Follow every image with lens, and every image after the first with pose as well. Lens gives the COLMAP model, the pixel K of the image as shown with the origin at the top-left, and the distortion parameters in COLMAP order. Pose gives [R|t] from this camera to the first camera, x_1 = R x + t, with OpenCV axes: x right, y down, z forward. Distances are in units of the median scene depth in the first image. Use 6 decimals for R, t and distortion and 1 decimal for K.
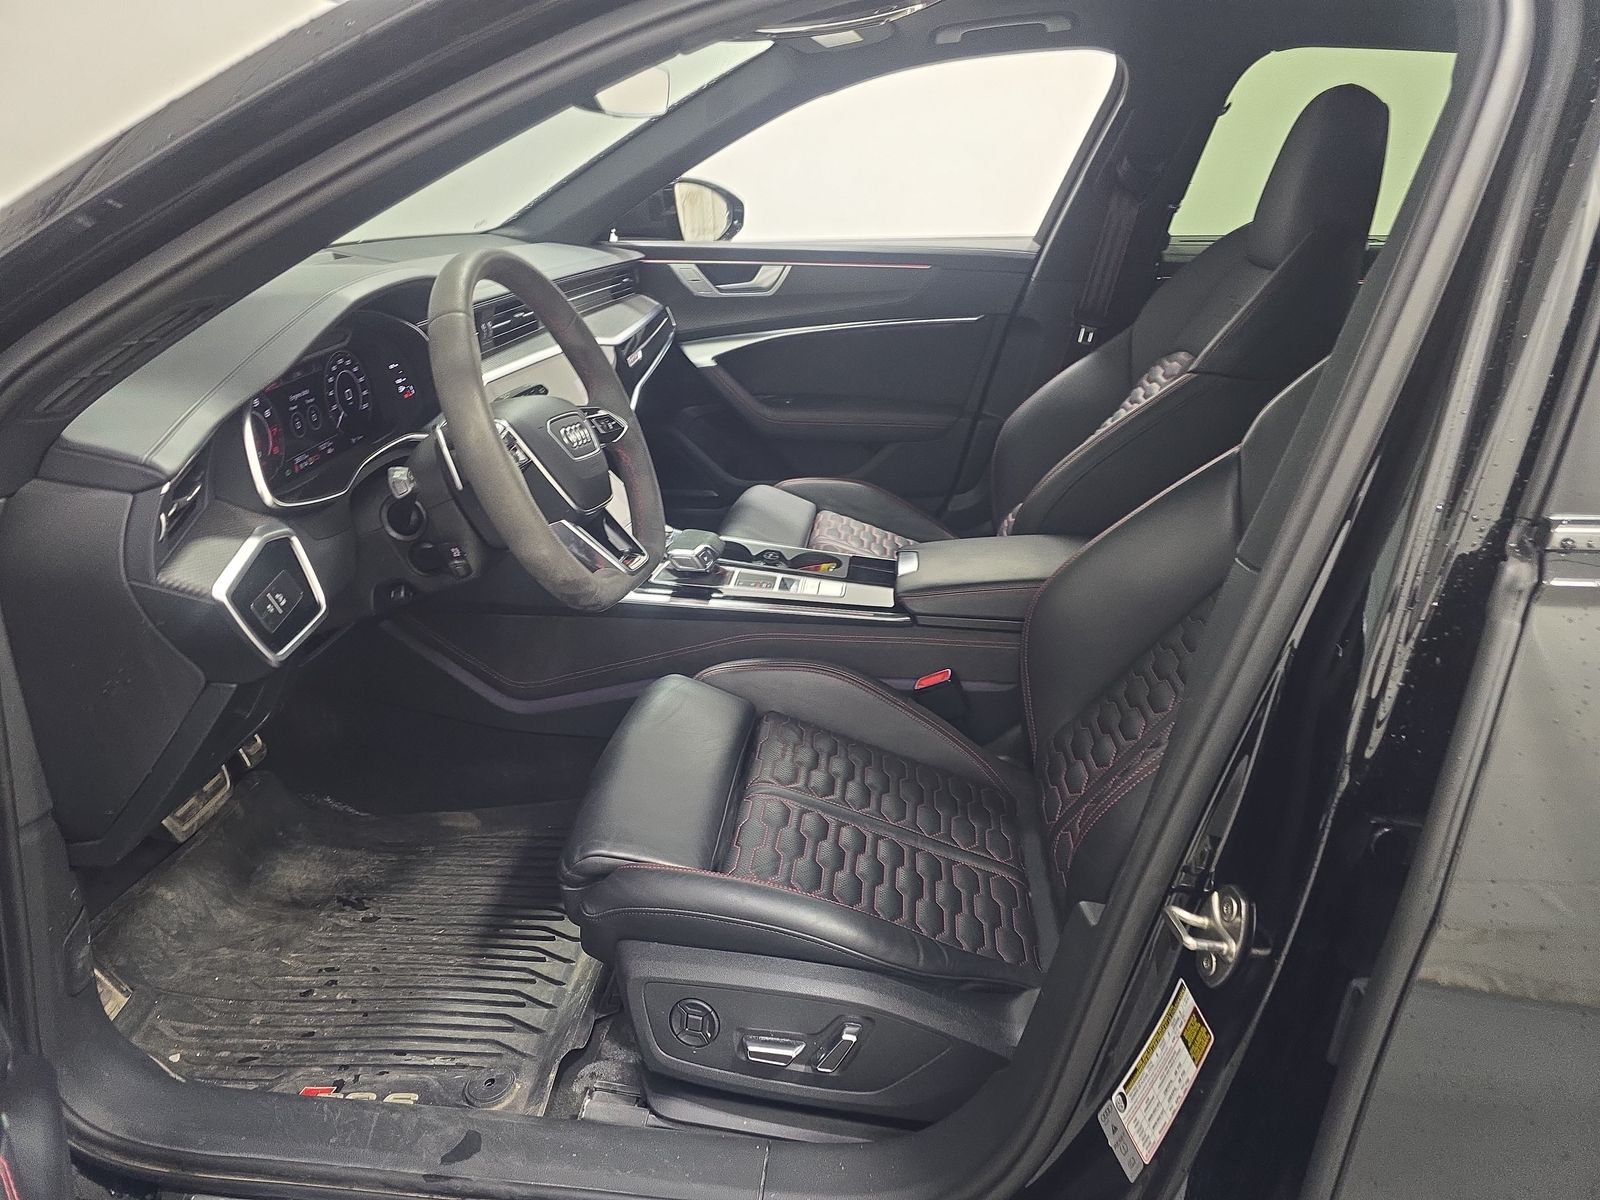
lens RADIAL K [[1079.2, 0, 792.2], [0, 1079.2, 606.1], [0, 0, 1]] dist [0.077460, -0.073634]
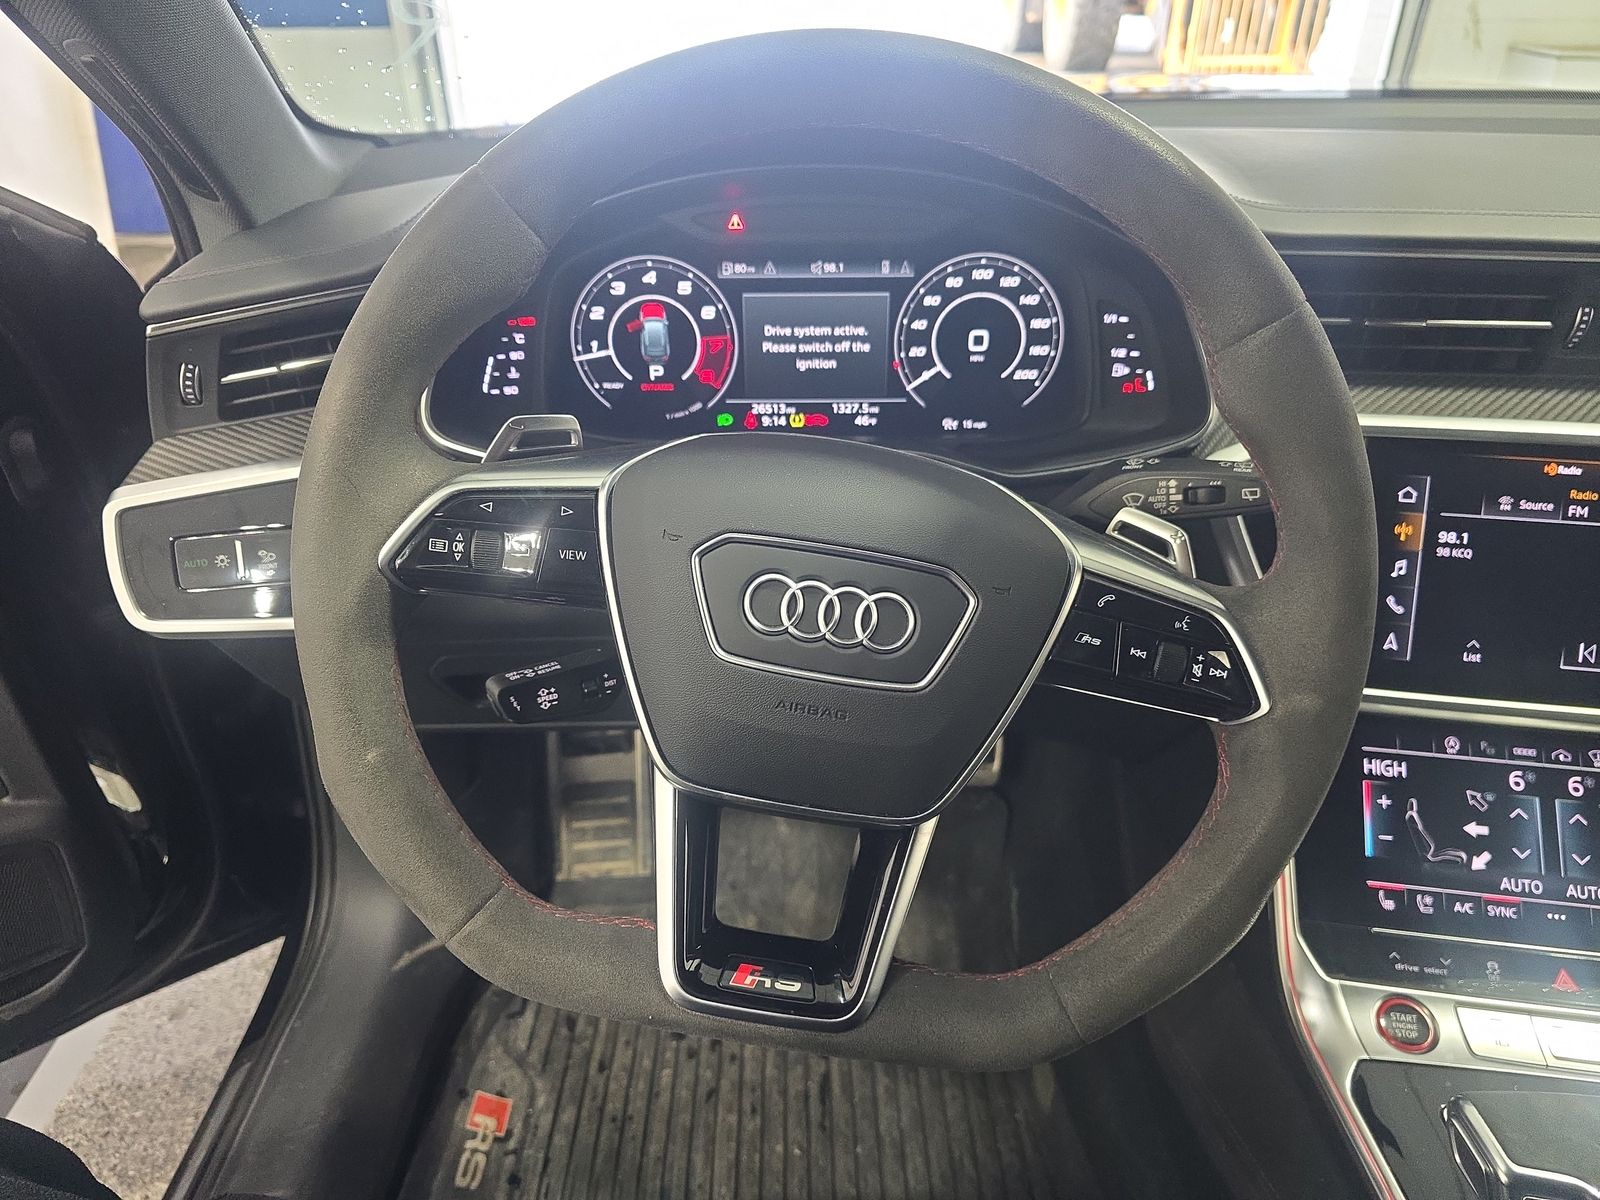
lens RADIAL K [[1099.0, 0, 800.0], [0, 1099.0, 600.0], [0, 0, 1]] dist [-0.001894, -0.004927]
pose [[0.097487, 0.501694, -0.859534, 0.084641], [-0.393760, 0.812621, 0.429652, -0.279876], [0.914029, 0.296564, 0.276767, 0.811488]]
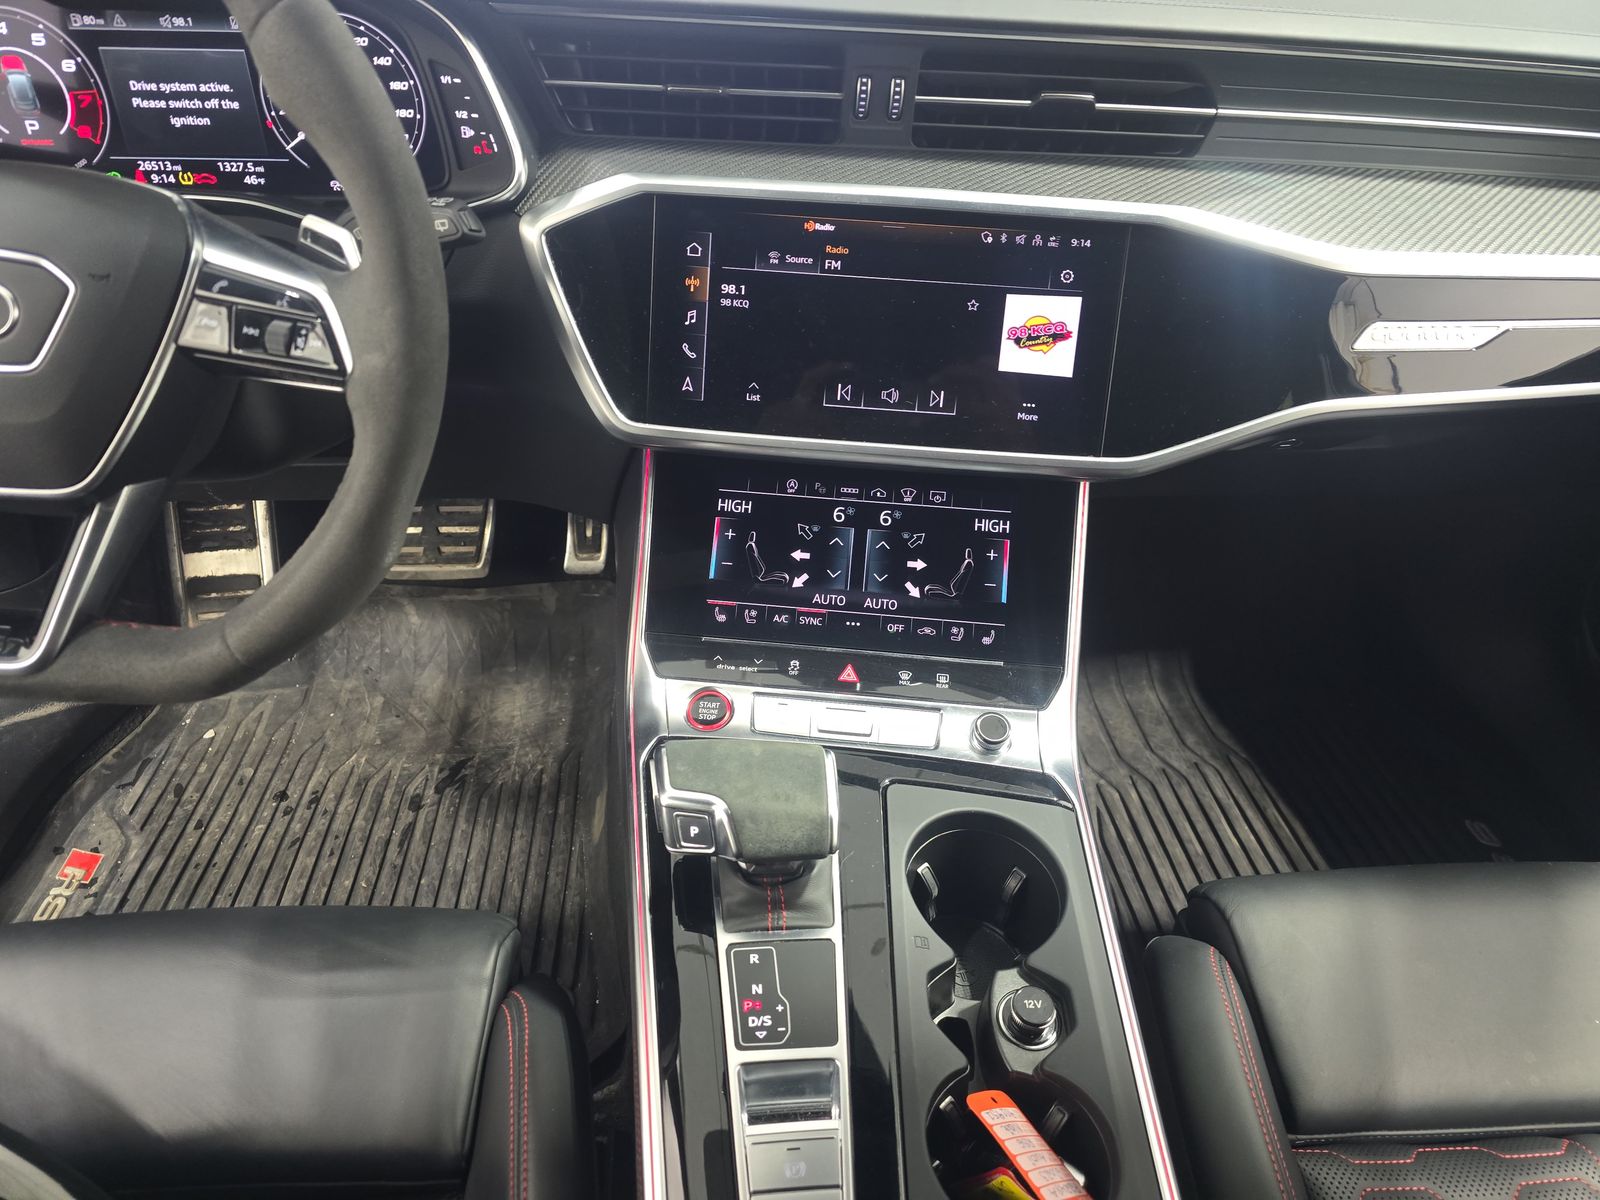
lens RADIAL K [[1079.2, 0, 792.2], [0, 1079.2, 606.1], [0, 0, 1]] dist [0.077460, -0.073634]
pose [[0.165842, 0.605726, -0.778198, 0.202837], [-0.425208, 0.755924, 0.497773, -0.366337], [0.889772, 0.248344, 0.382923, 1.041583]]
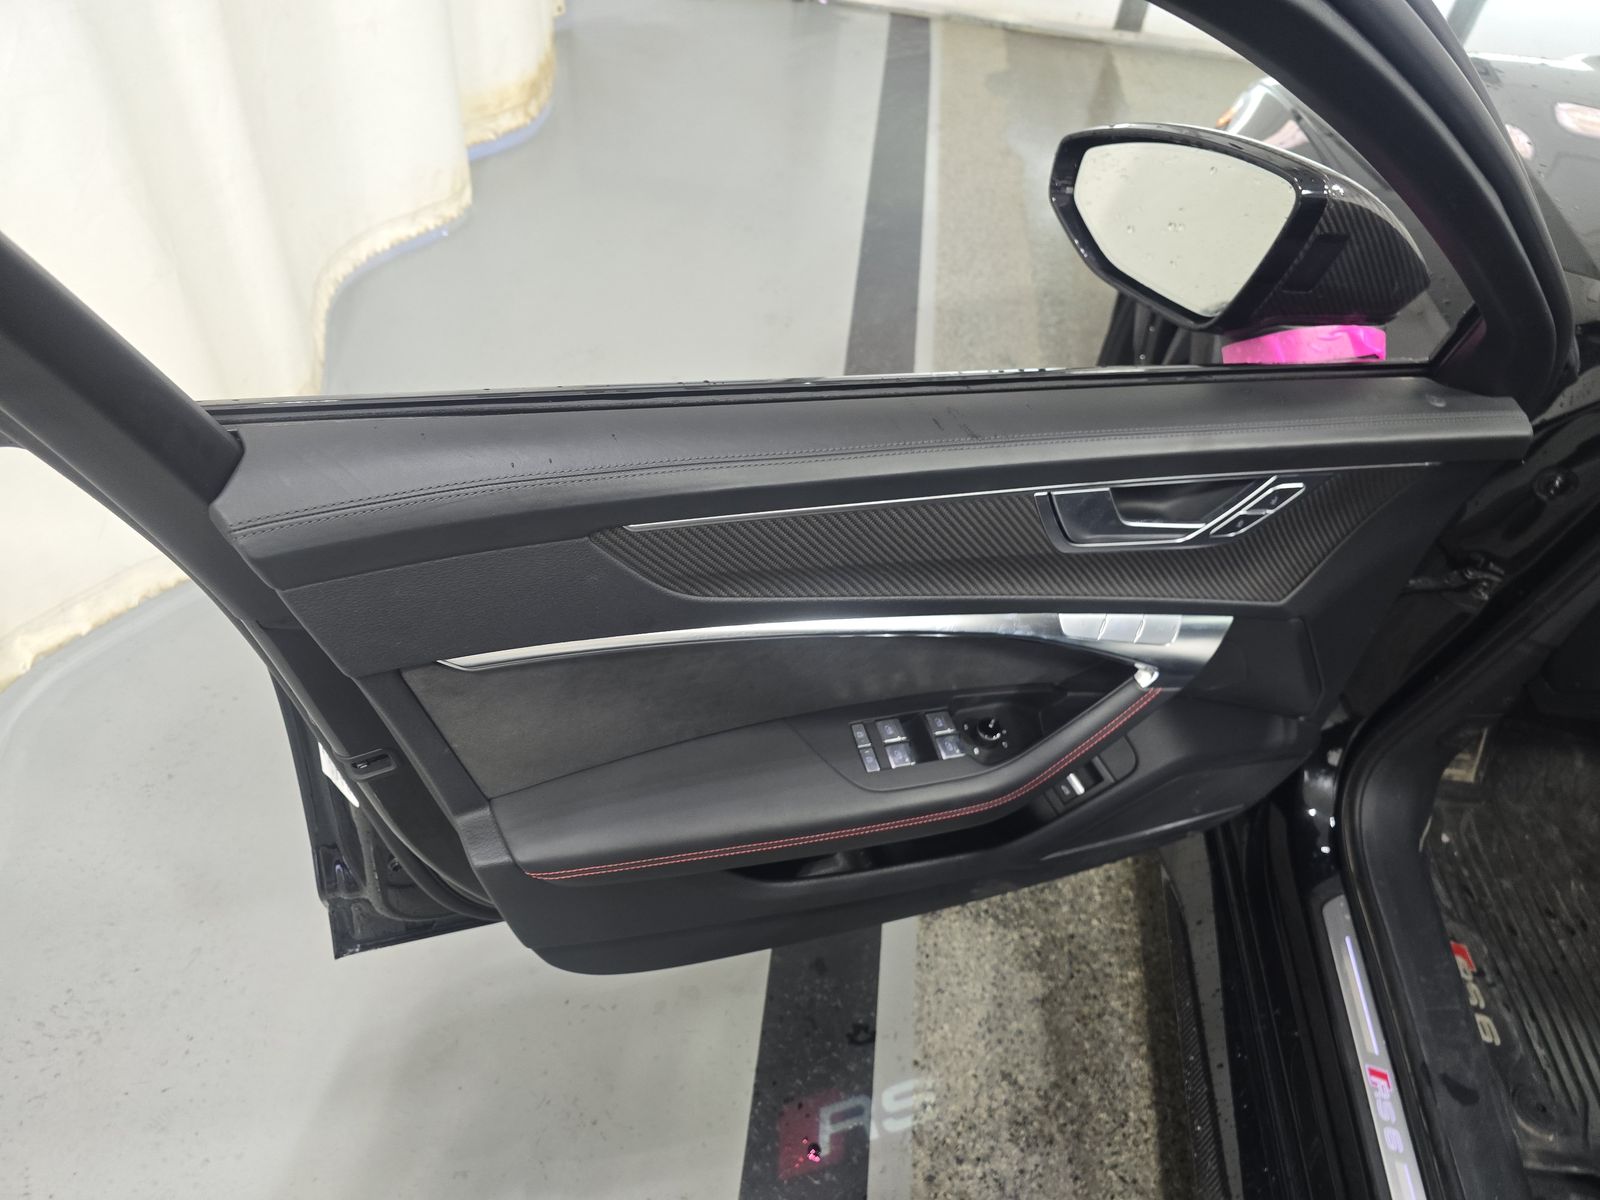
lens RADIAL K [[1079.2, 0, 792.2], [0, 1079.2, 606.1], [0, 0, 1]] dist [0.077460, -0.073634]
pose [[-0.012420, 0.698401, -0.715599, 0.129215], [-0.506236, 0.612768, 0.606828, -0.111783], [0.862305, 0.369799, 0.345946, -0.121003]]
